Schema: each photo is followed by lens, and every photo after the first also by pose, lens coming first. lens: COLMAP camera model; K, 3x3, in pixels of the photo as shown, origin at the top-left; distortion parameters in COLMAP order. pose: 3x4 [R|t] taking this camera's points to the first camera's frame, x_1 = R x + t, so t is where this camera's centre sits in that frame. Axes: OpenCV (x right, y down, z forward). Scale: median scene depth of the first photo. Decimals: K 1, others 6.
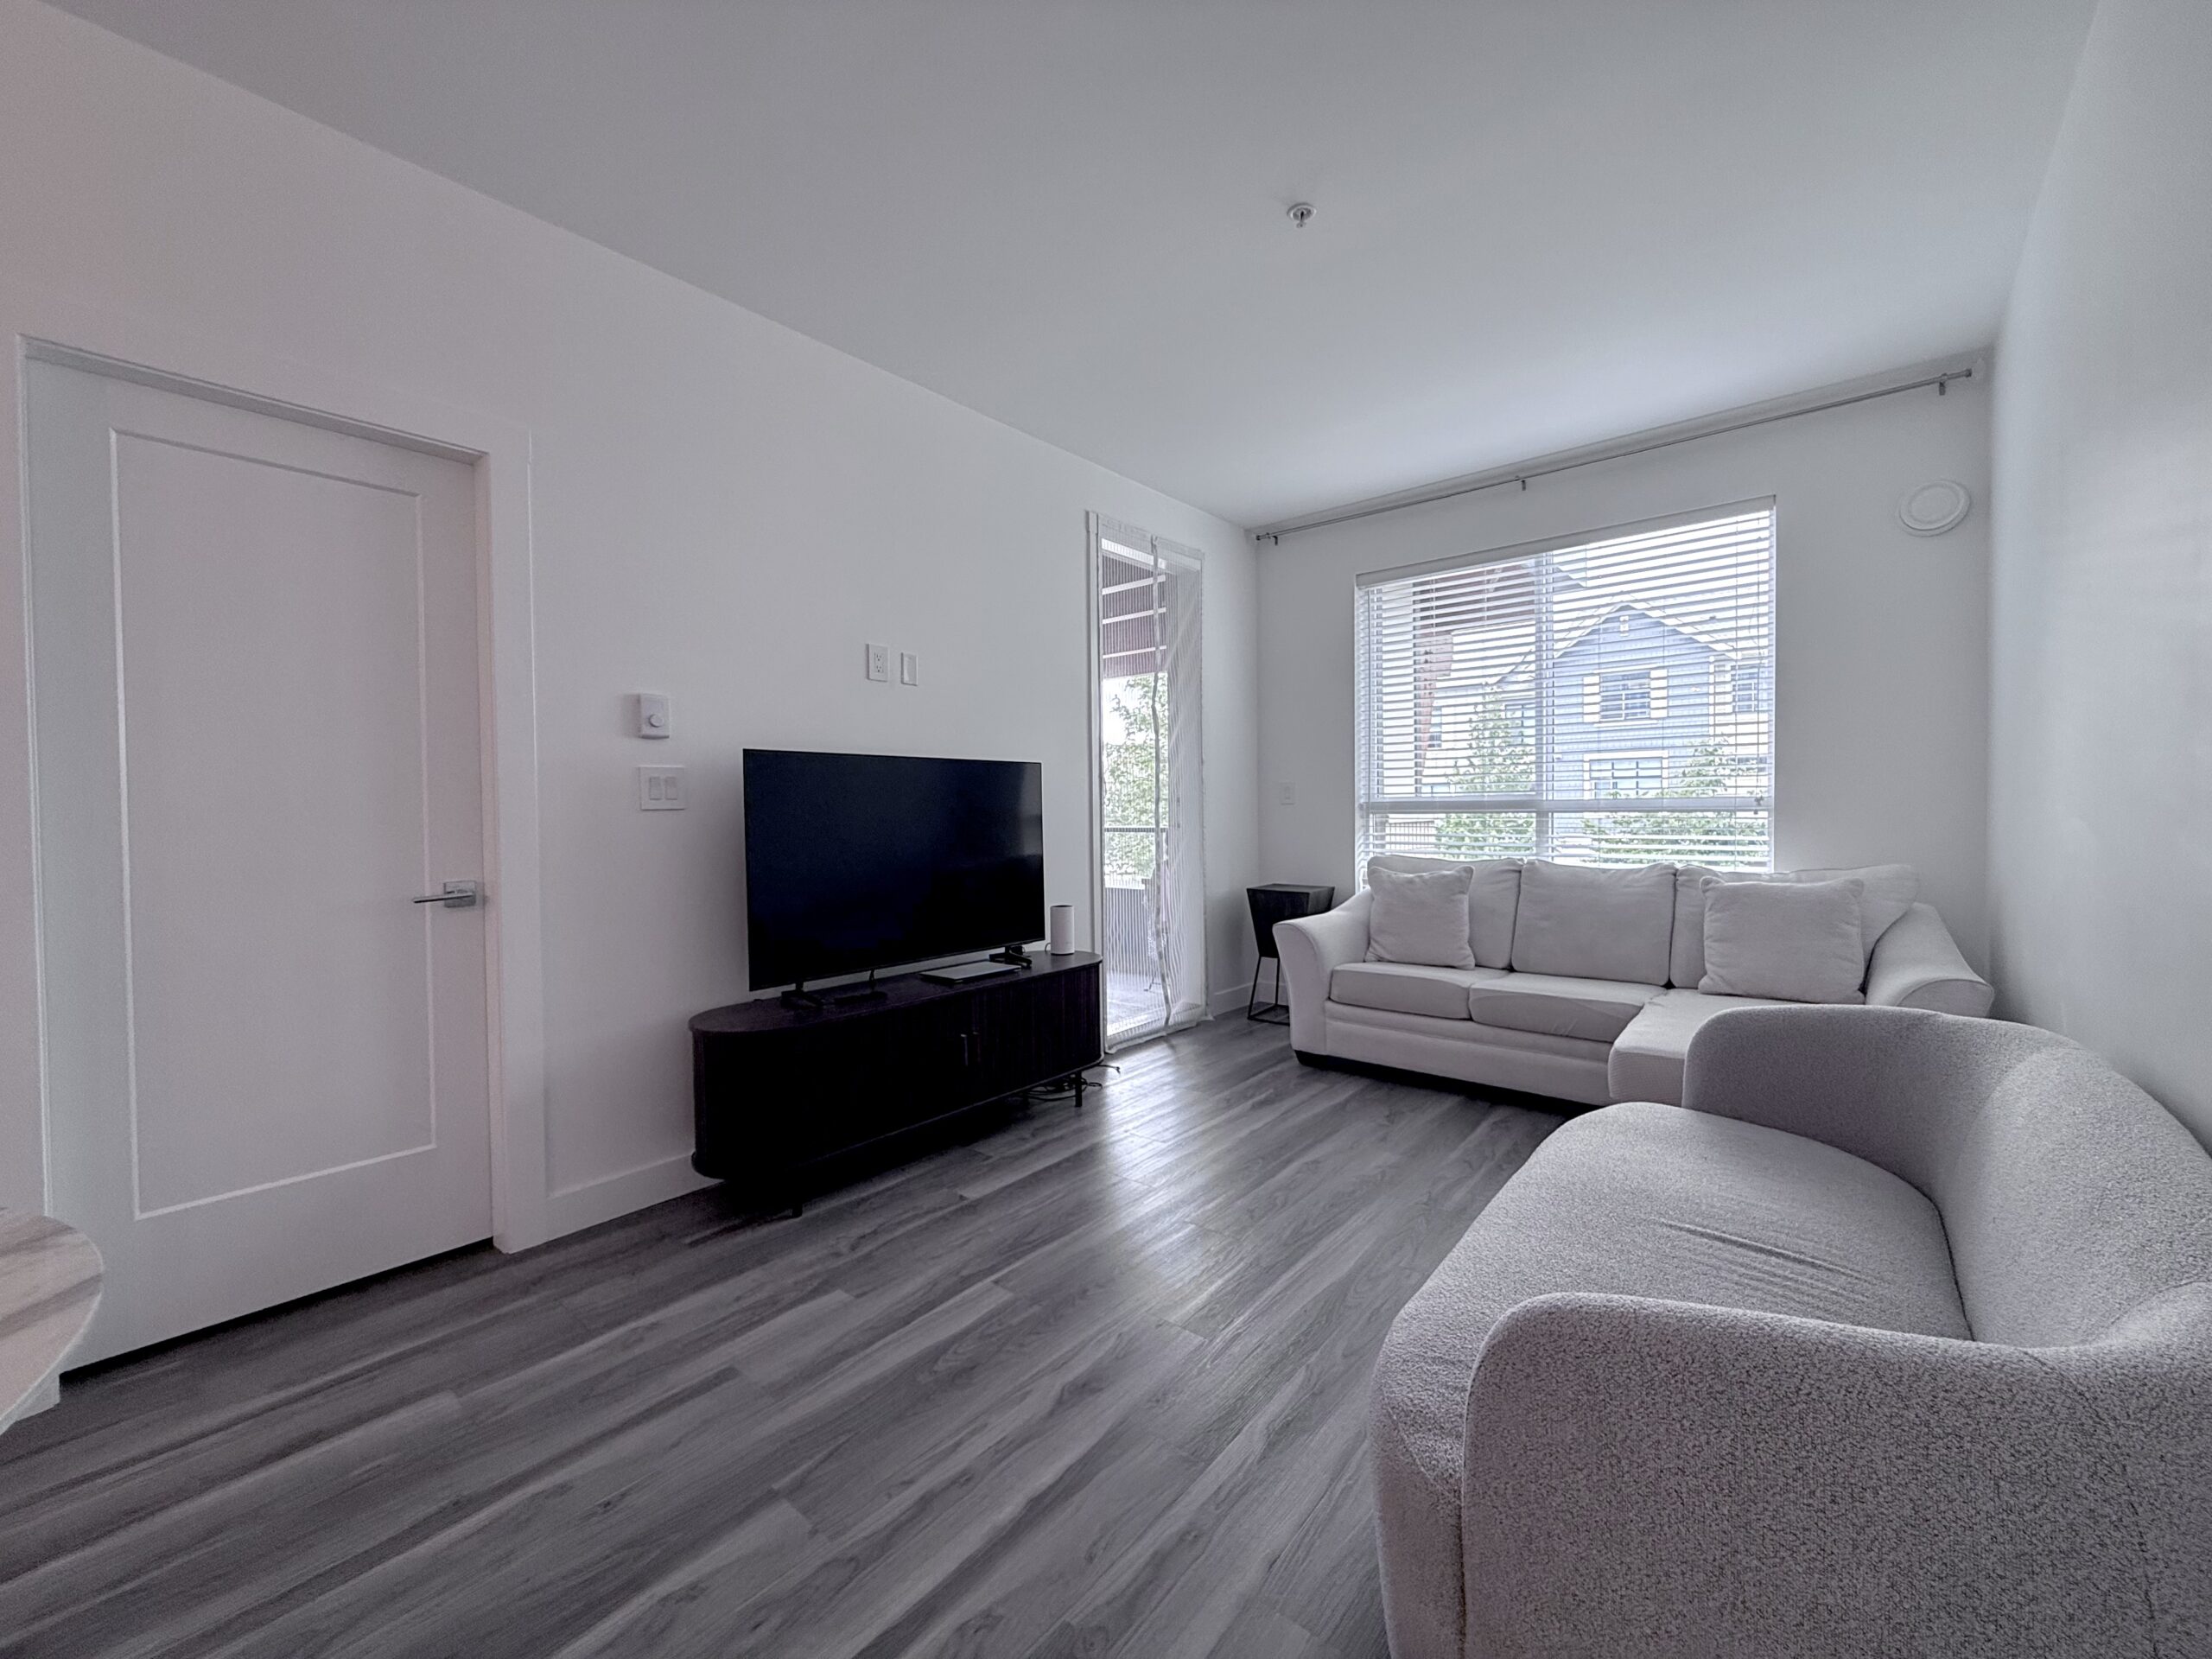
lens RADIAL K [[881.8, 0, 1100.3], [0, 881.8, 828.1], [0, 0, 1]] dist [-0.000569, -0.000024]
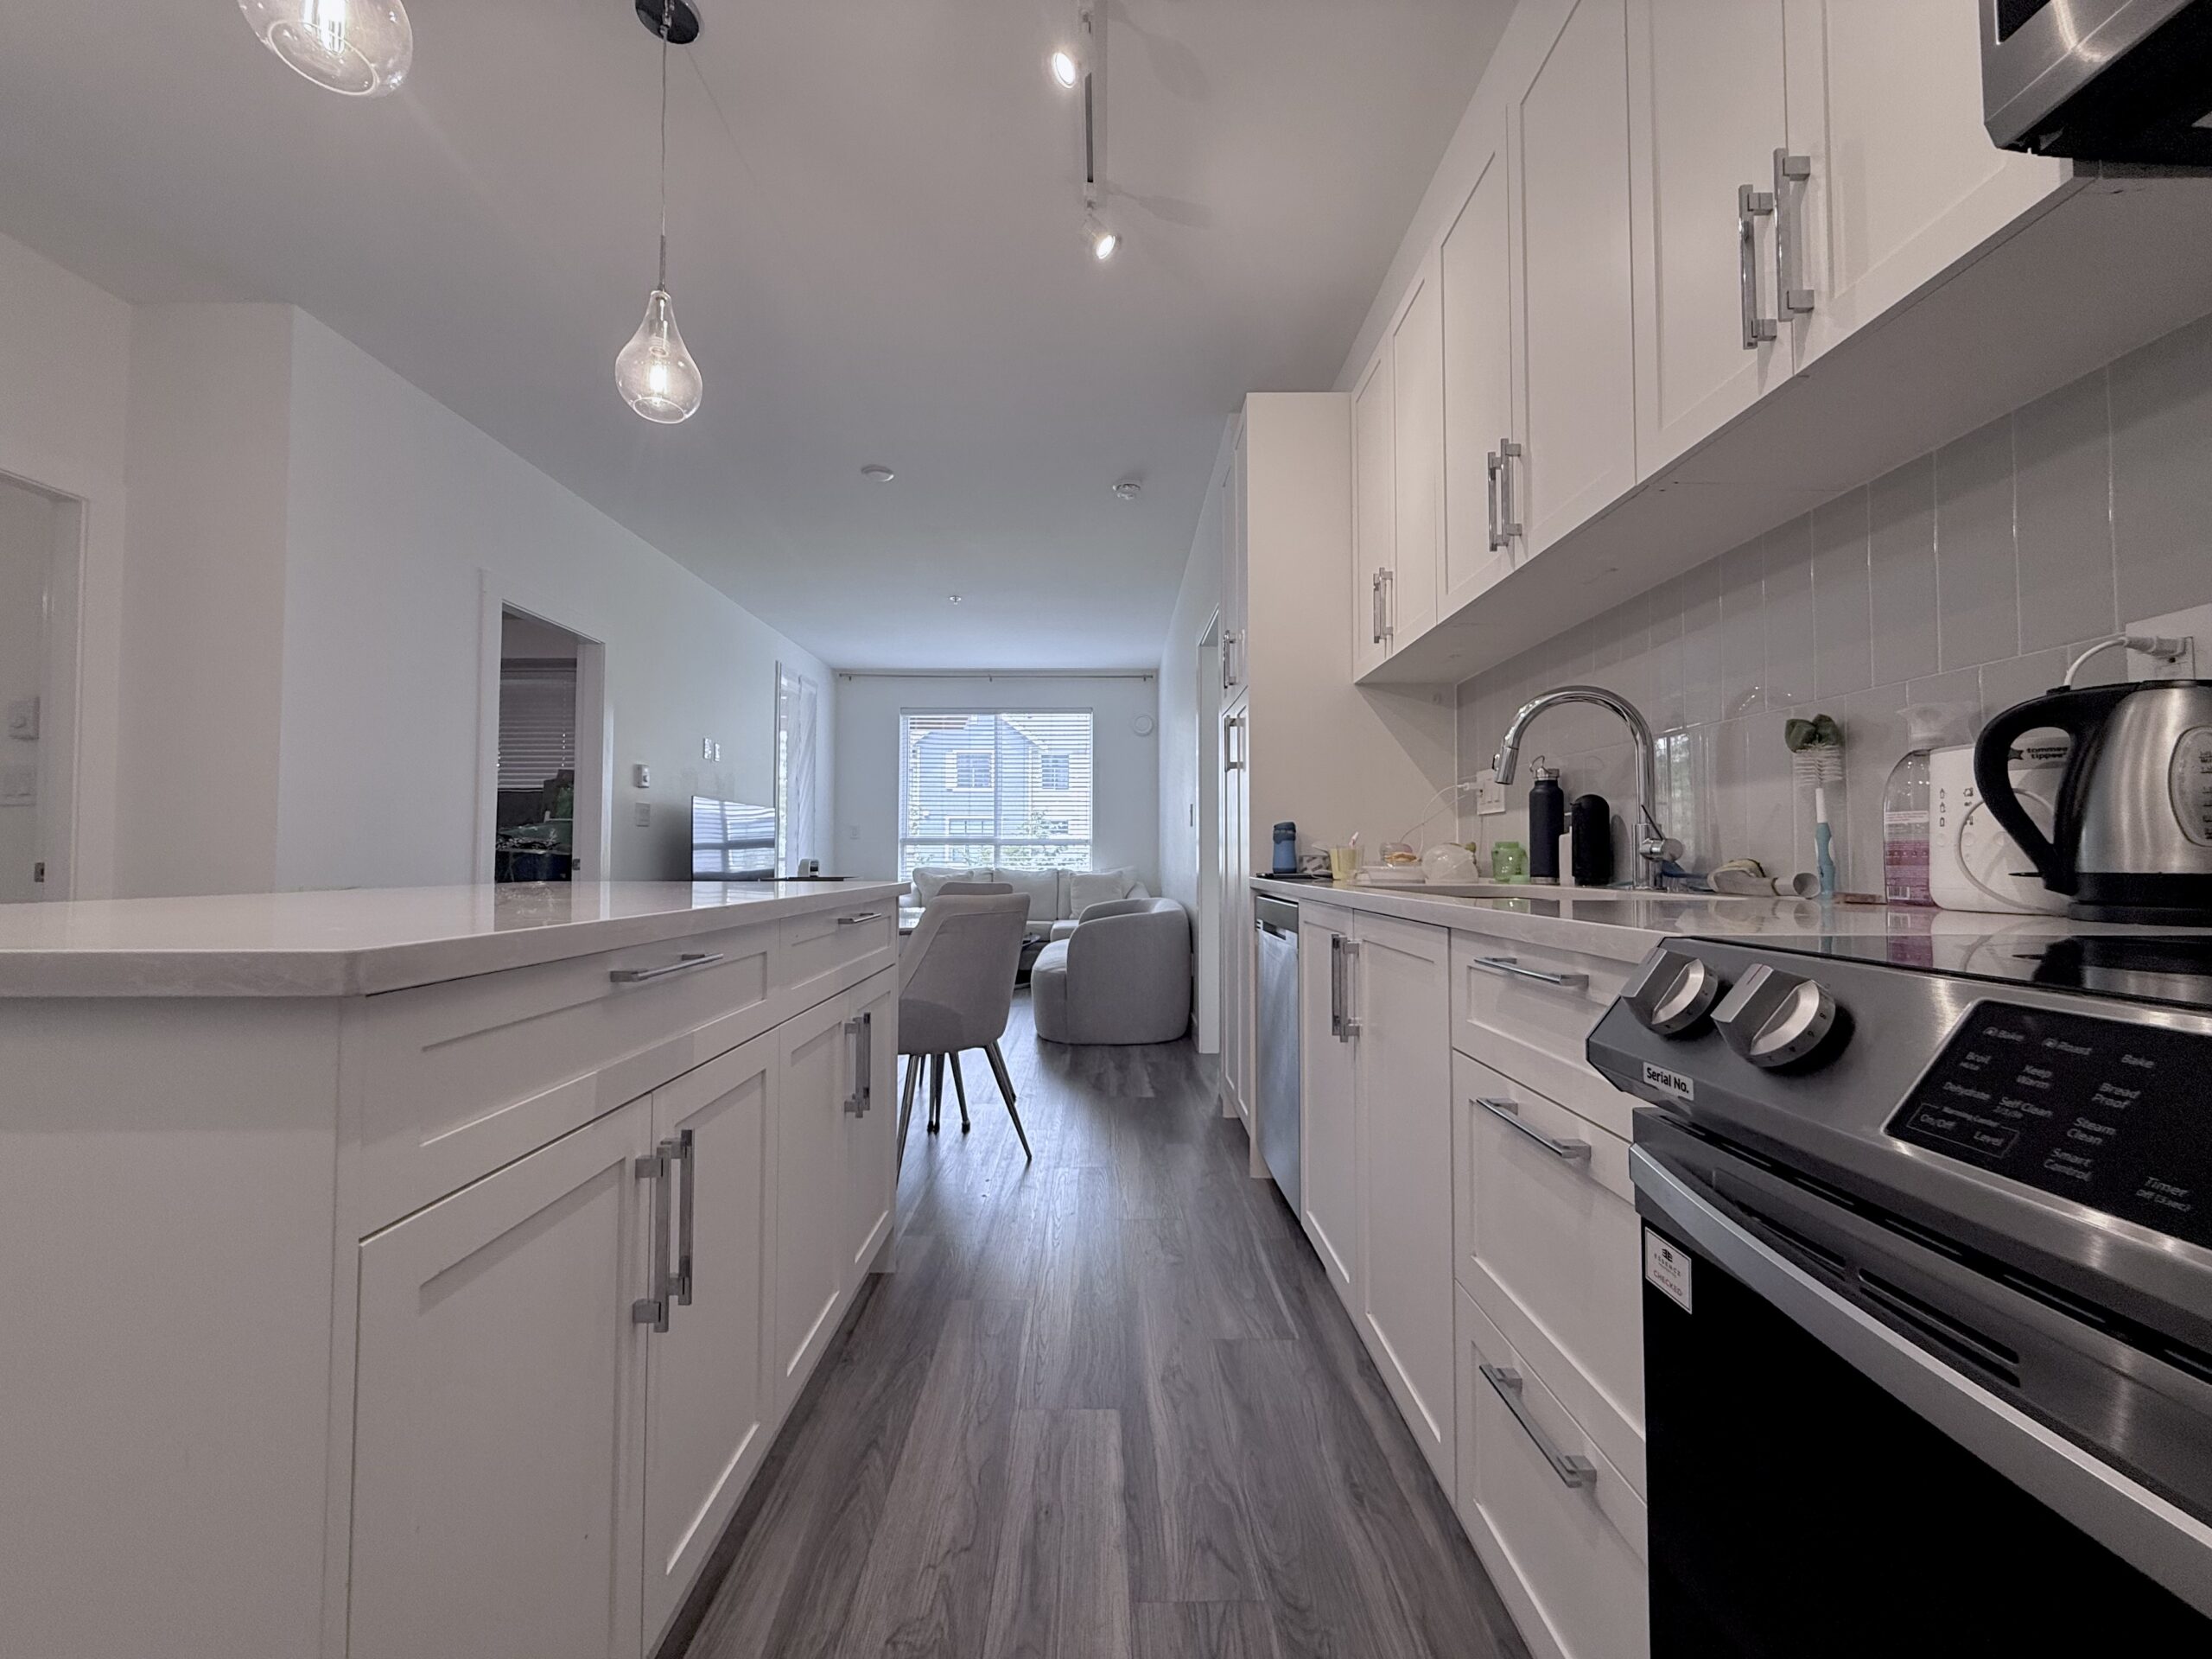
lens RADIAL K [[879.4, 0, 1110.4], [0, 879.4, 820.1], [0, 0, 1]] dist [0.002237, 0.000076]
pose [[0.758766, 0.037490, 0.650283, -0.880036], [0.006353, 0.997869, -0.064942, 0.084599], [-0.651332, 0.053407, 0.756911, -0.974318]]
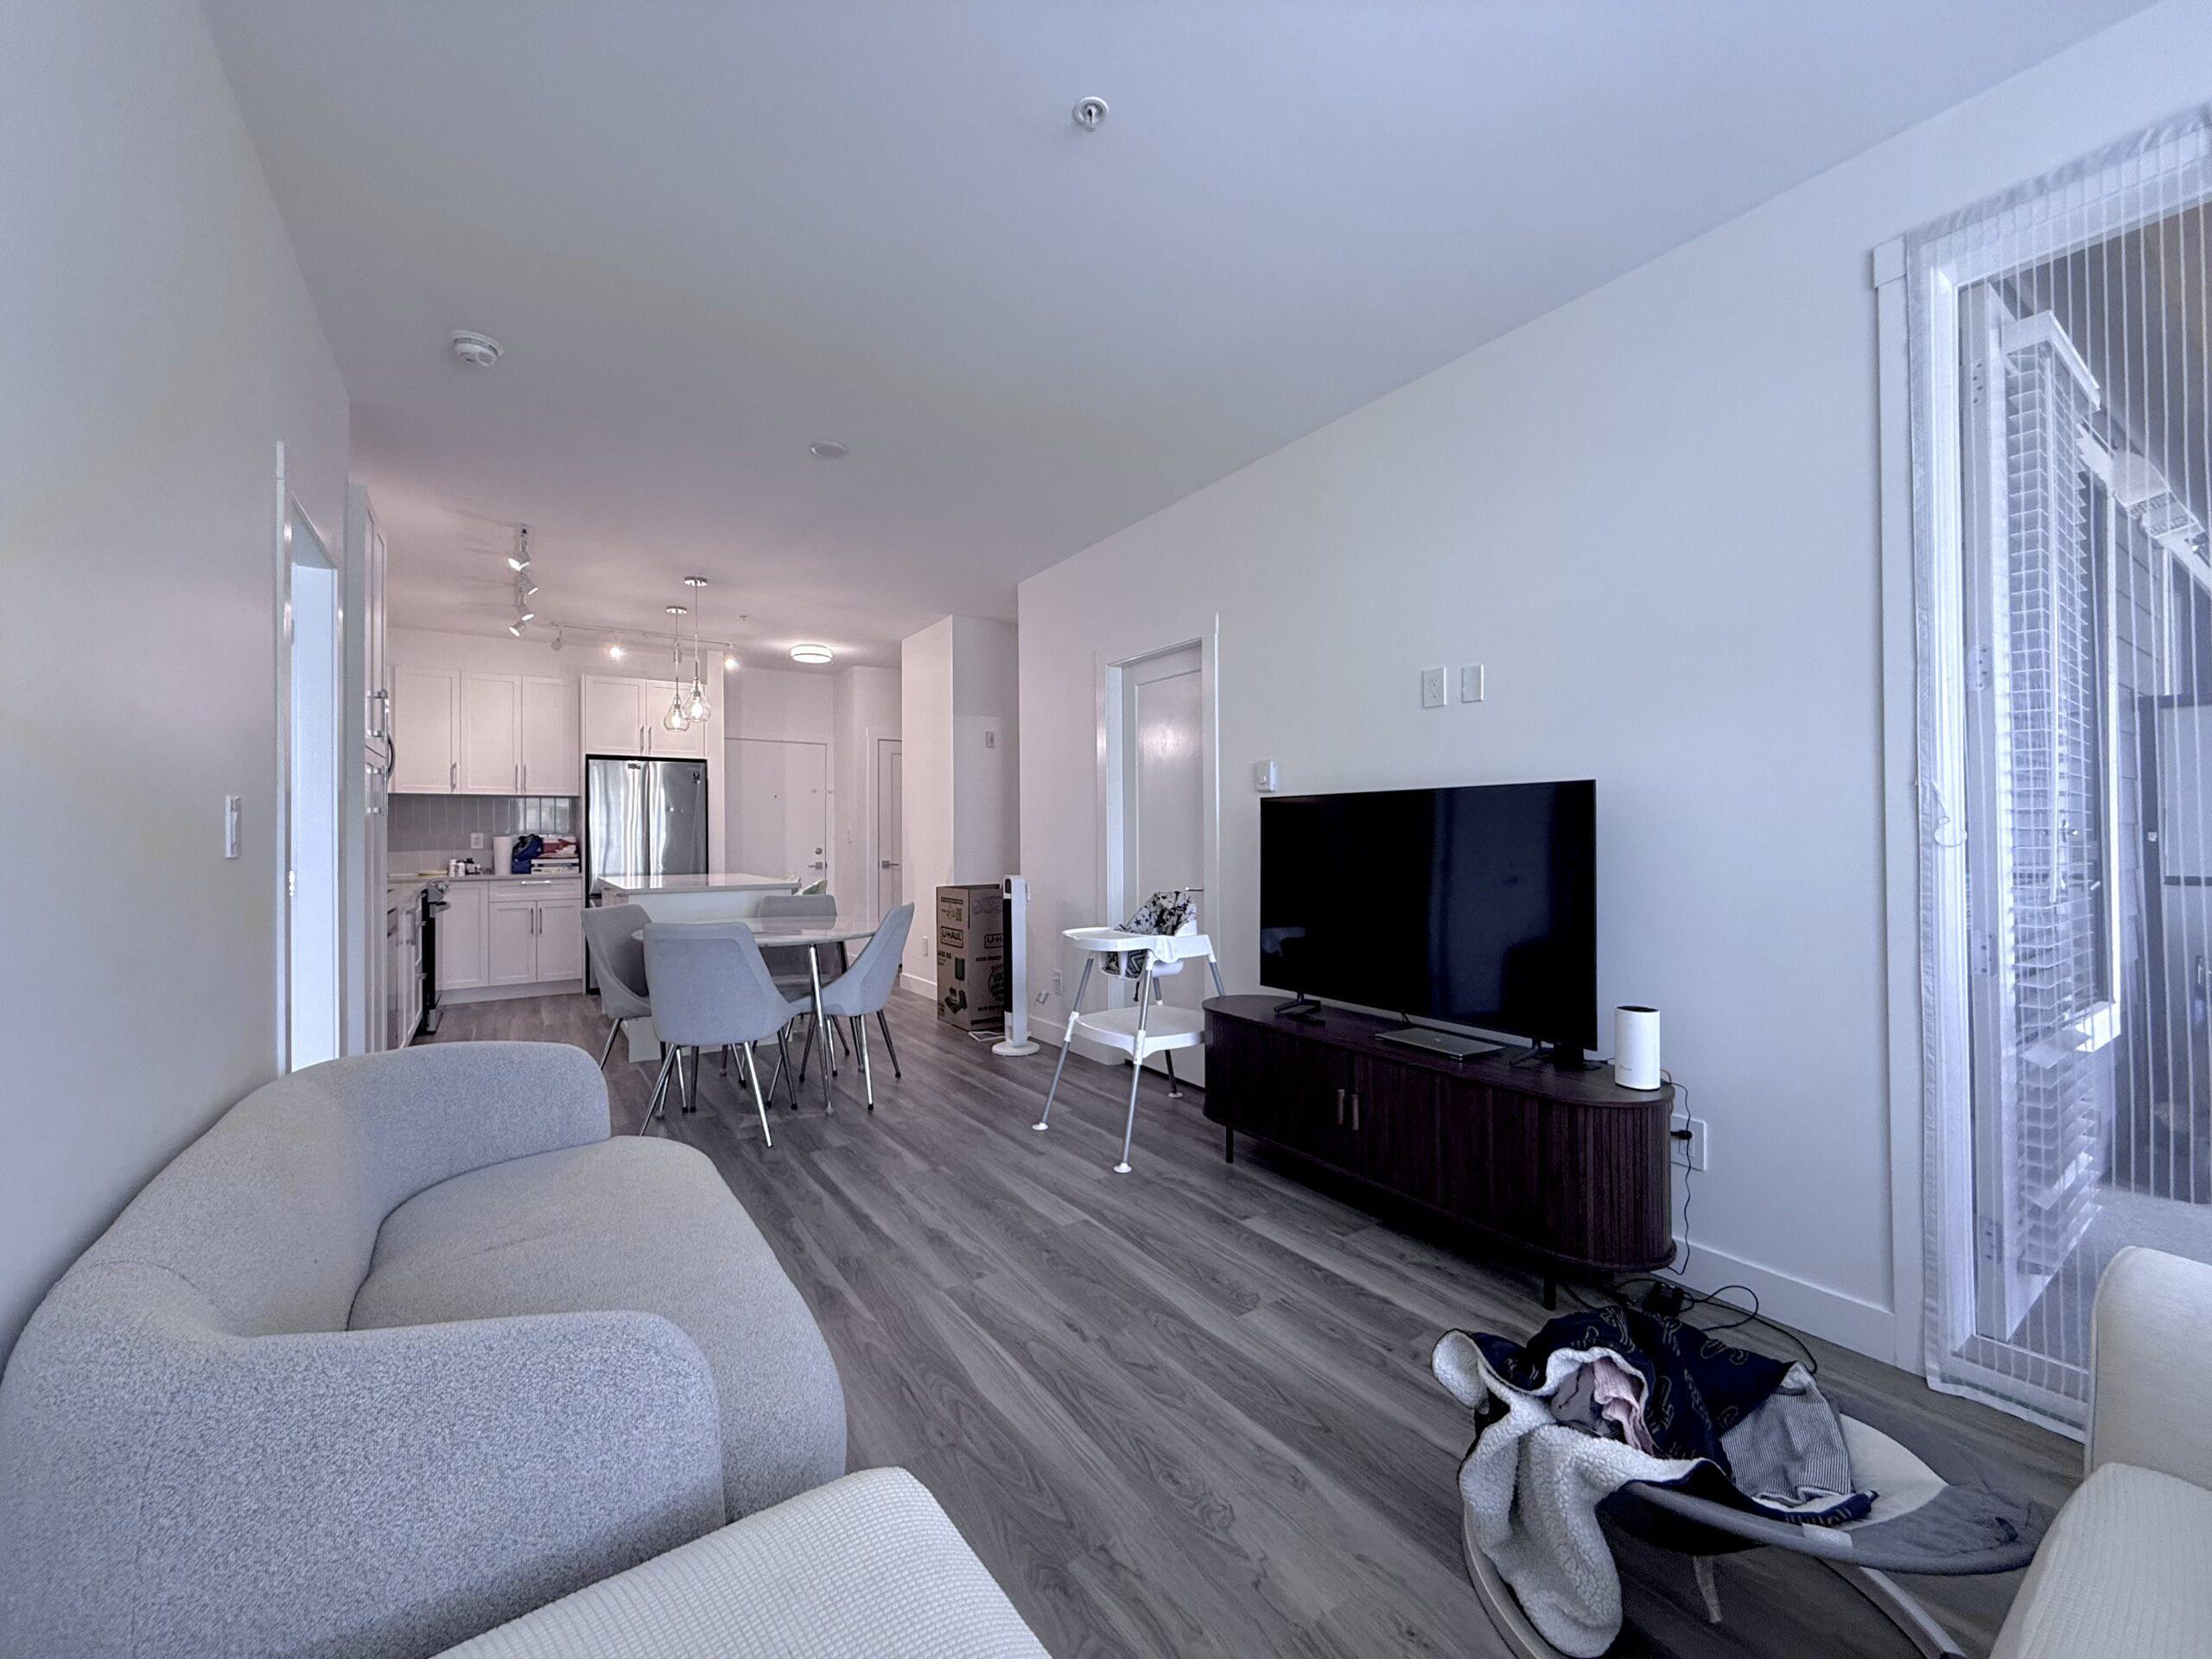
lens RADIAL K [[881.8, 0, 1100.3], [0, 881.8, 828.1], [0, 0, 1]] dist [-0.000569, -0.000024]
pose [[-0.276269, 0.006311, -0.961060, 0.821254], [-0.010042, 0.999905, 0.009453, -0.049354], [0.961028, 0.012262, -0.276179, 1.021585]]
